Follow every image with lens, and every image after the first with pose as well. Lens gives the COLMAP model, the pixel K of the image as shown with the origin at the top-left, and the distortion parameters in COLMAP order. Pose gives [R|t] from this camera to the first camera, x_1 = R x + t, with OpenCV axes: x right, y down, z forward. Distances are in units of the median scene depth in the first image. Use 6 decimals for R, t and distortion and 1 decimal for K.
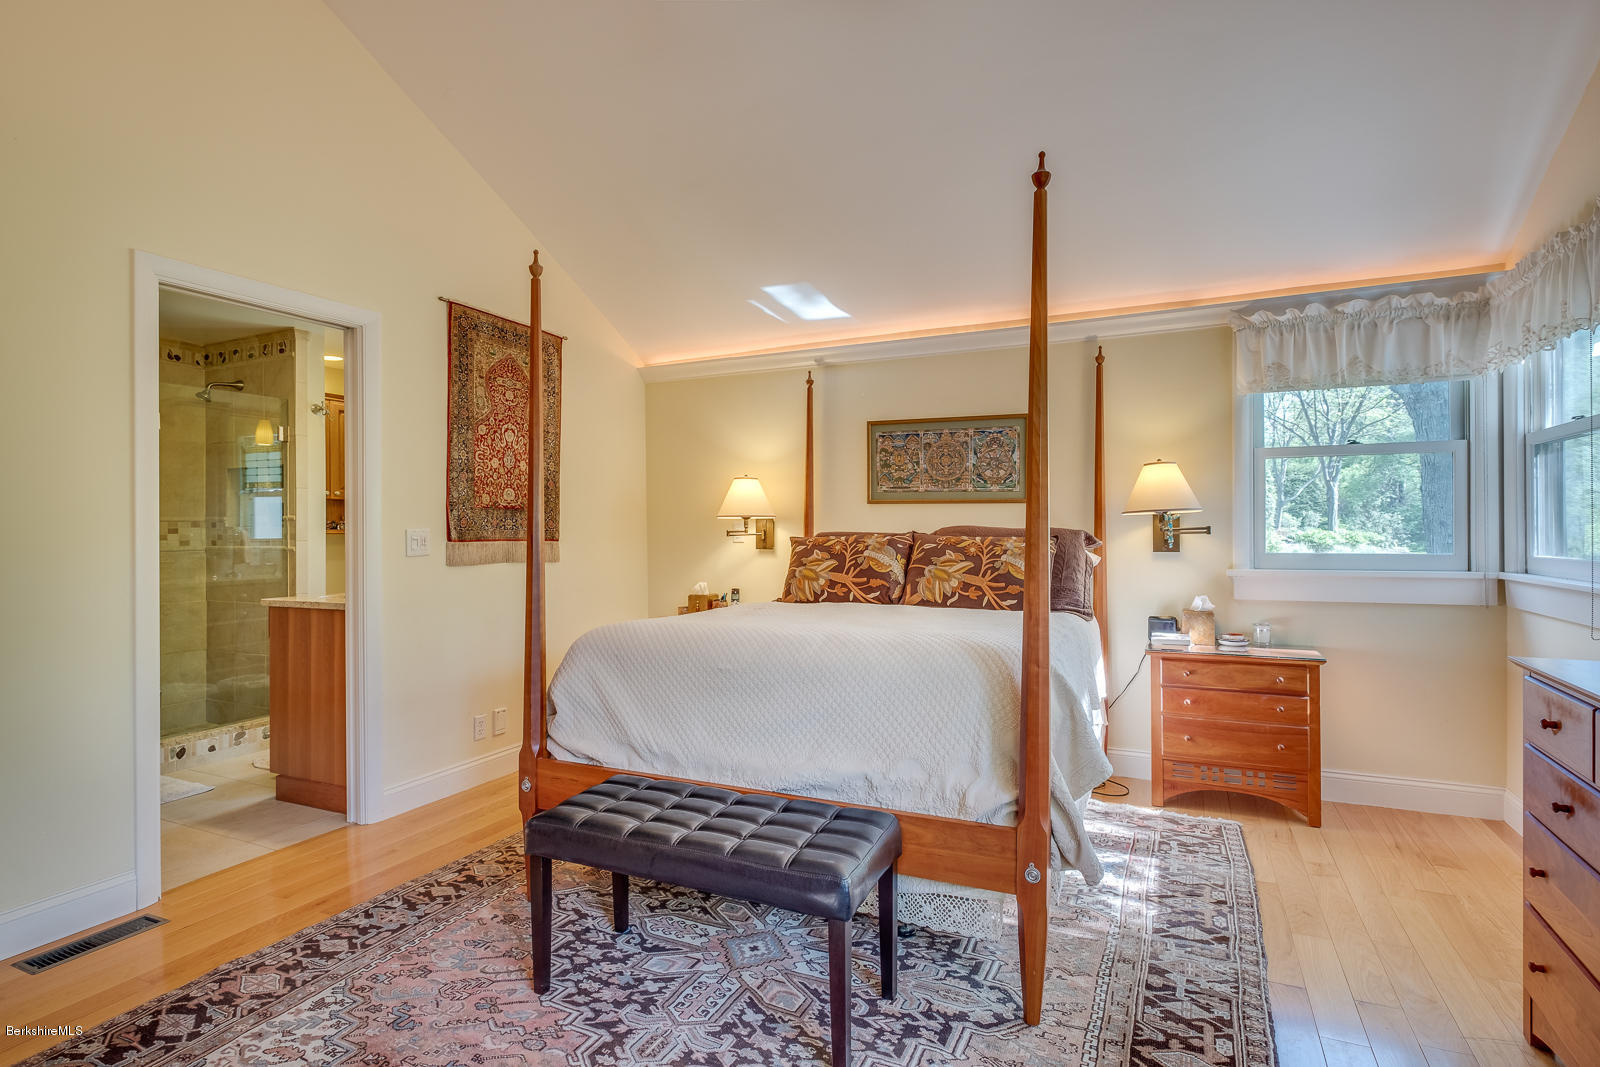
lens RADIAL K [[803.3, 0, 803.2], [0, 803.3, 526.3], [0, 0, 1]] dist [0.005240, -0.001582]
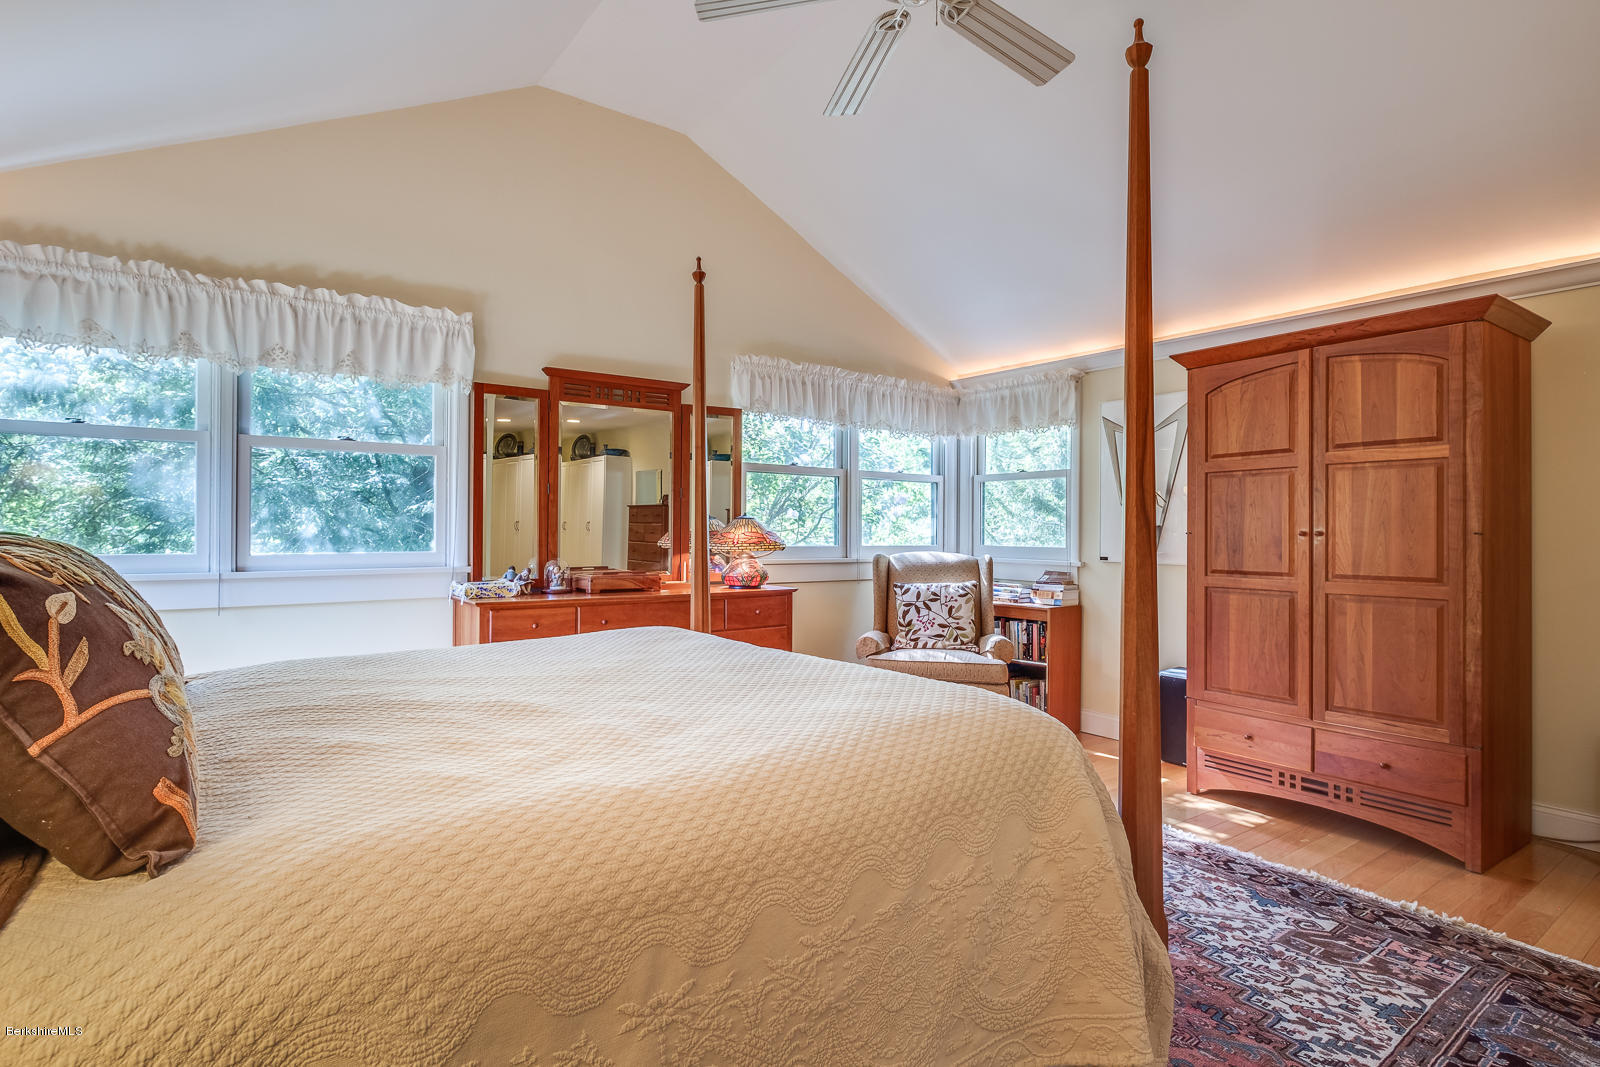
lens RADIAL K [[779.0, 0, 803.1], [0, 779.0, 533.4], [0, 0, 1]] dist [-0.001584, -0.001713]
pose [[-0.878758, -0.002901, 0.477259, -0.309481], [-0.003005, 0.999995, 0.000545, 0.007493], [-0.477258, -0.000956, -0.878763, 1.286899]]
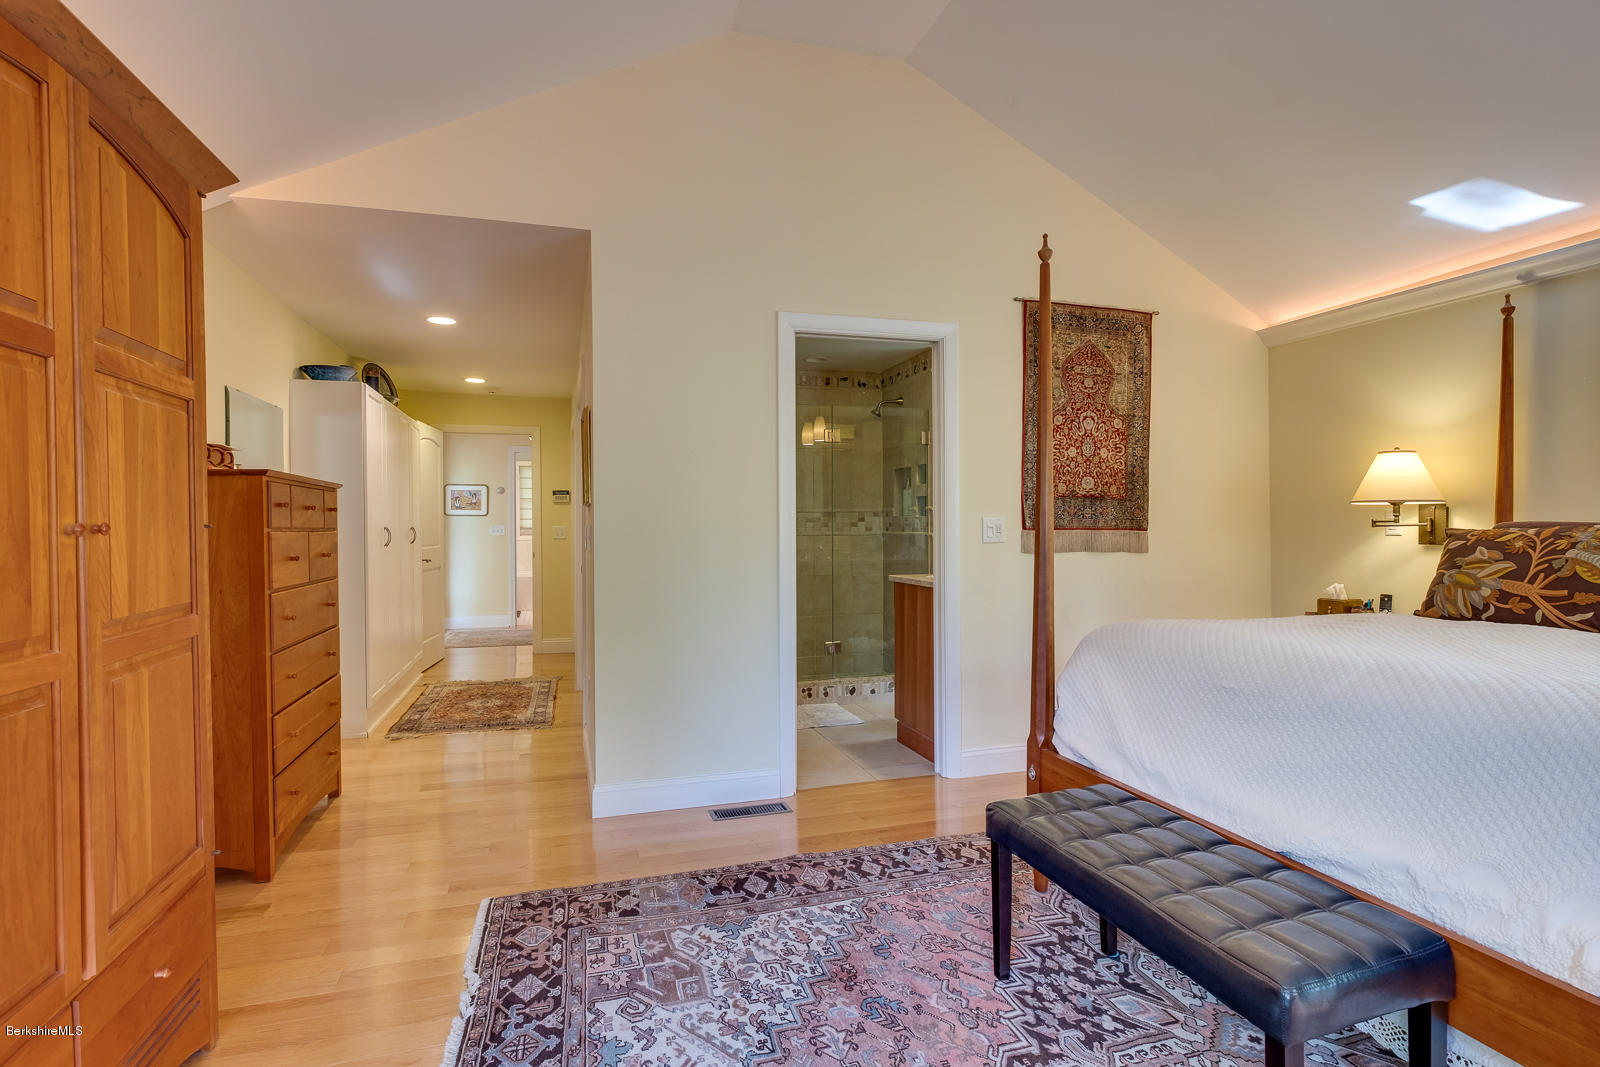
lens RADIAL K [[803.3, 0, 808.1], [0, 803.3, 524.8], [0, 0, 1]] dist [0.005240, -0.001582]
pose [[0.679032, 0.006217, -0.734082, 0.160954], [0.002067, 0.999944, 0.010381, 0.001268], [0.734105, -0.008566, 0.678981, 0.094823]]
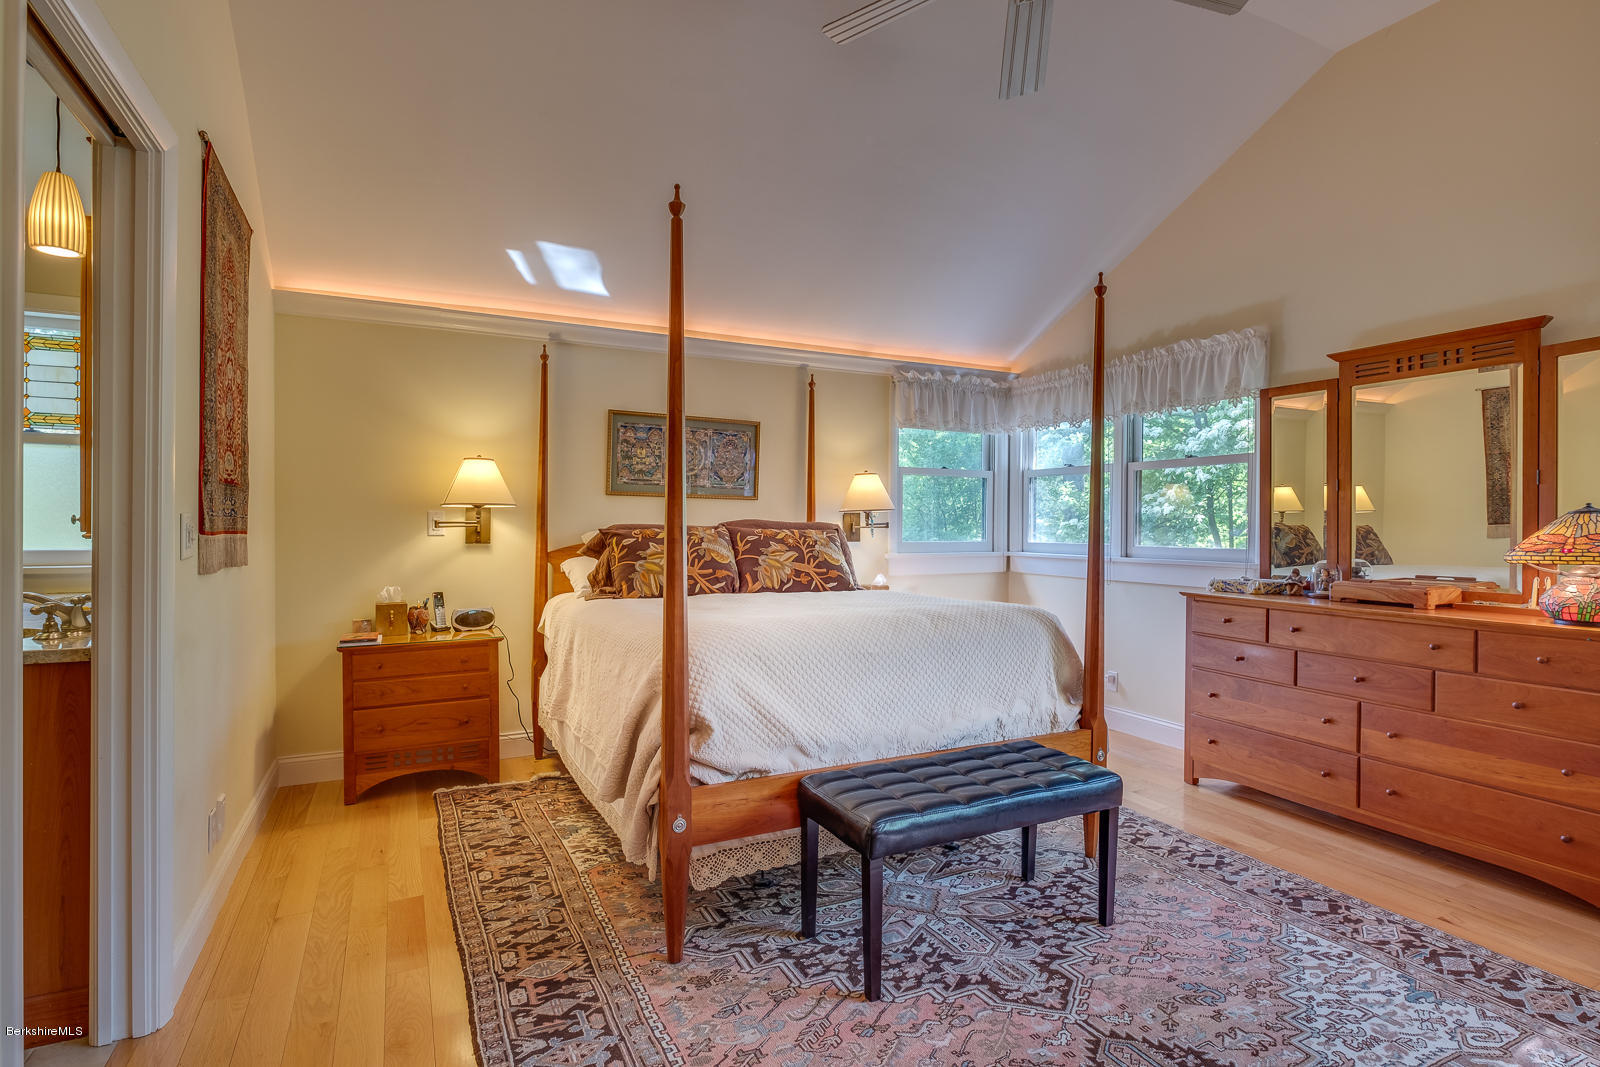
lens RADIAL K [[803.3, 0, 801.7], [0, 803.3, 528.4], [0, 0, 1]] dist [0.005240, -0.001582]
pose [[0.619511, 0.004641, 0.784974, -0.746375], [-0.012795, 0.999909, 0.004186, 0.006910], [-0.784884, -0.012638, 0.619514, 0.311411]]
